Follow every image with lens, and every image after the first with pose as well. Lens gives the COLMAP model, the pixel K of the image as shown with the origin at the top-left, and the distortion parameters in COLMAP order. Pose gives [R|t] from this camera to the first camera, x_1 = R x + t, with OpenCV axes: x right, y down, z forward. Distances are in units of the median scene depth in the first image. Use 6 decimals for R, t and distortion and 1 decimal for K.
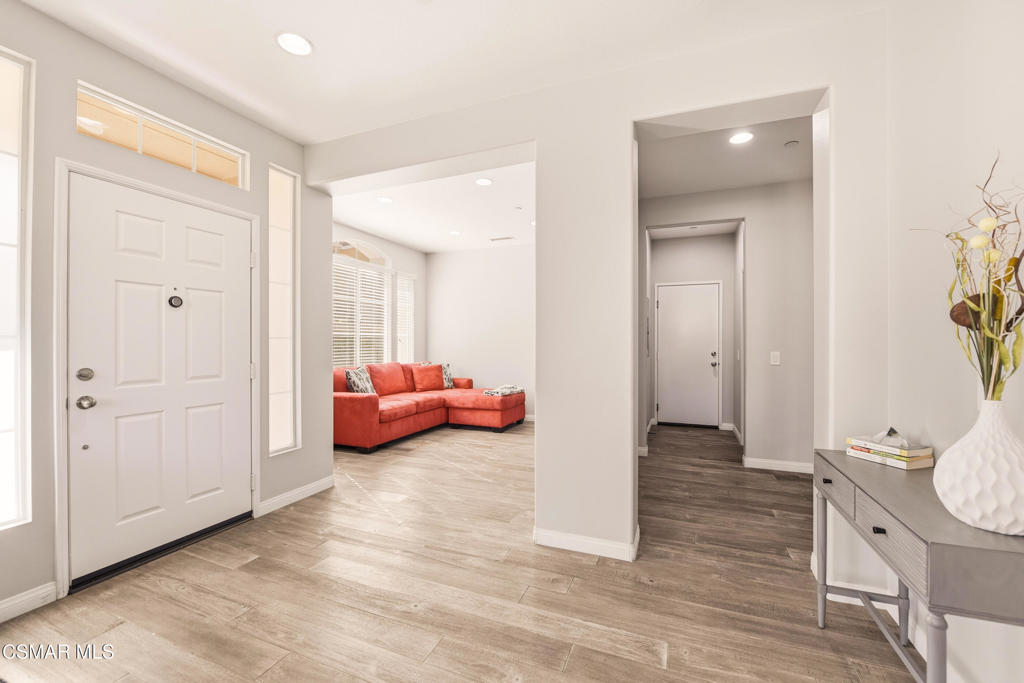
lens RADIAL K [[411.1, 0, 516.4], [0, 411.1, 338.9], [0, 0, 1]] dist [-0.007217, -0.000373]
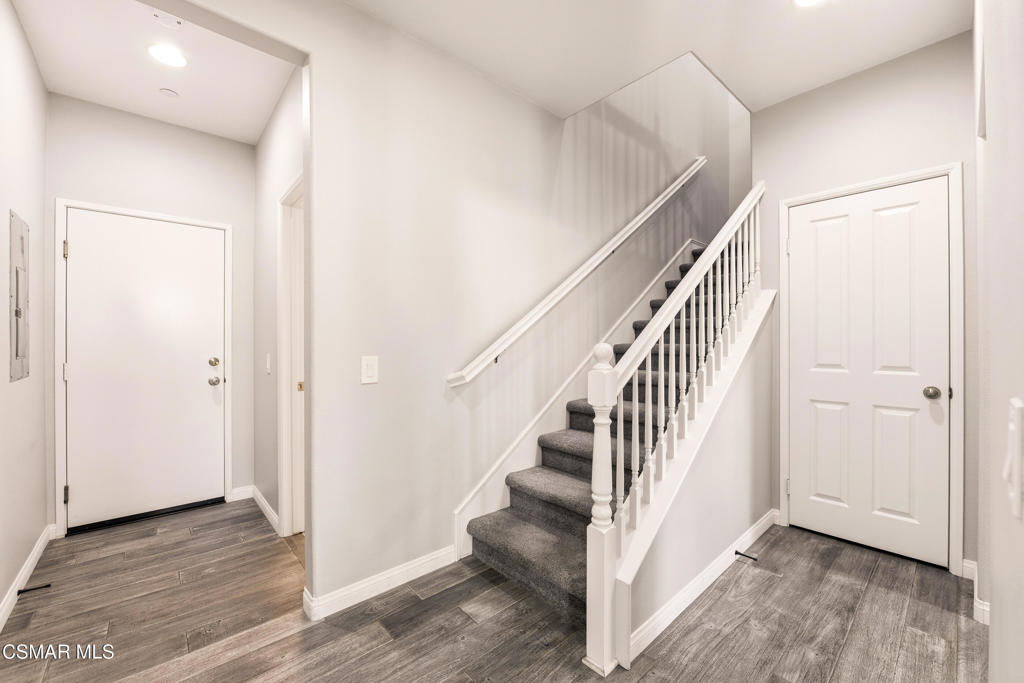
lens RADIAL K [[411.1, 0, 516.4], [0, 411.1, 338.9], [0, 0, 1]] dist [-0.007217, -0.000373]
pose [[0.436450, -0.001004, 0.899728, 0.180974], [-0.001189, 0.999998, 0.001692, 0.006136], [-0.899728, -0.001808, 0.436448, 0.429132]]
